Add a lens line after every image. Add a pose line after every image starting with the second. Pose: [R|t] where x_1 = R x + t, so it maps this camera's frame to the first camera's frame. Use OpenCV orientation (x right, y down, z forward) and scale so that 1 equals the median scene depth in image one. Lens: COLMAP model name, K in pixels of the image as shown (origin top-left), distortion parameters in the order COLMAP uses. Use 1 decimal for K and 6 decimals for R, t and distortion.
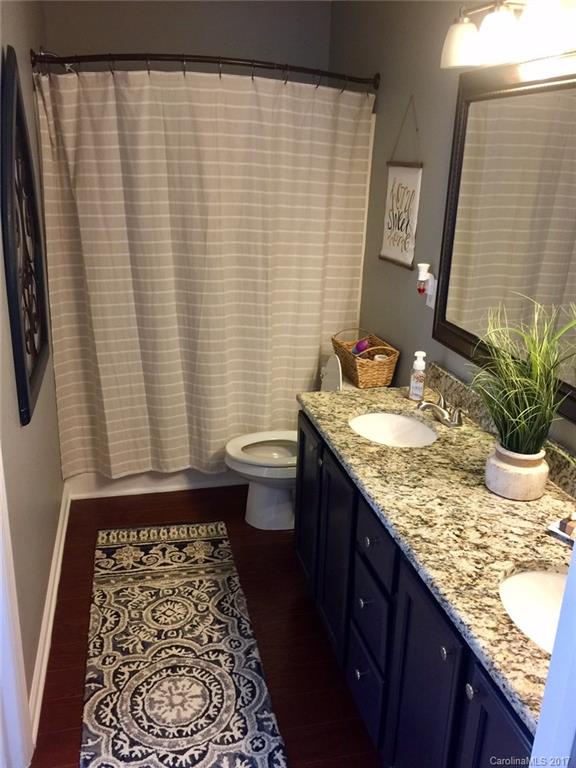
lens RADIAL K [[659.2, 0, 290.8], [0, 659.2, 381.1], [0, 0, 1]] dist [0.085975, -0.100496]
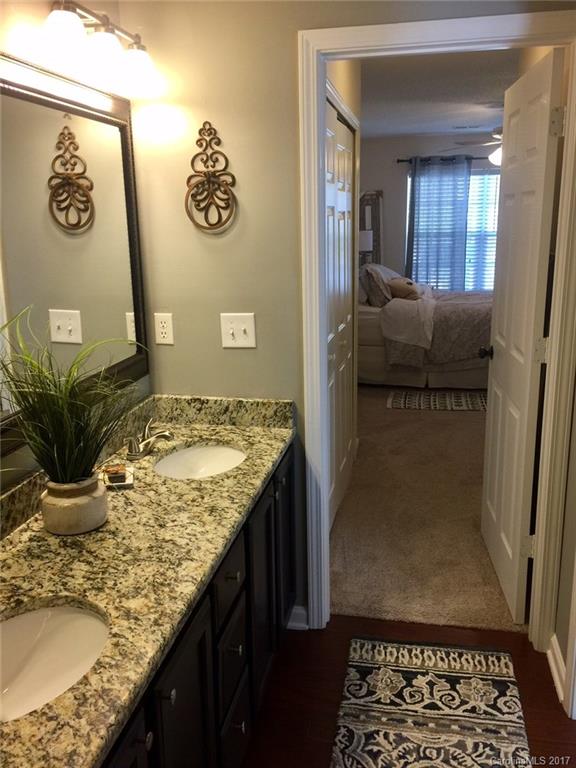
lens RADIAL K [[659.2, 0, 290.8], [0, 659.2, 381.1], [0, 0, 1]] dist [0.085975, -0.100496]
pose [[-0.906935, -0.149828, 0.393726, -0.286039], [0.090860, 0.843049, 0.530106, -0.487141], [-0.411354, 0.516546, -0.750978, 1.503223]]
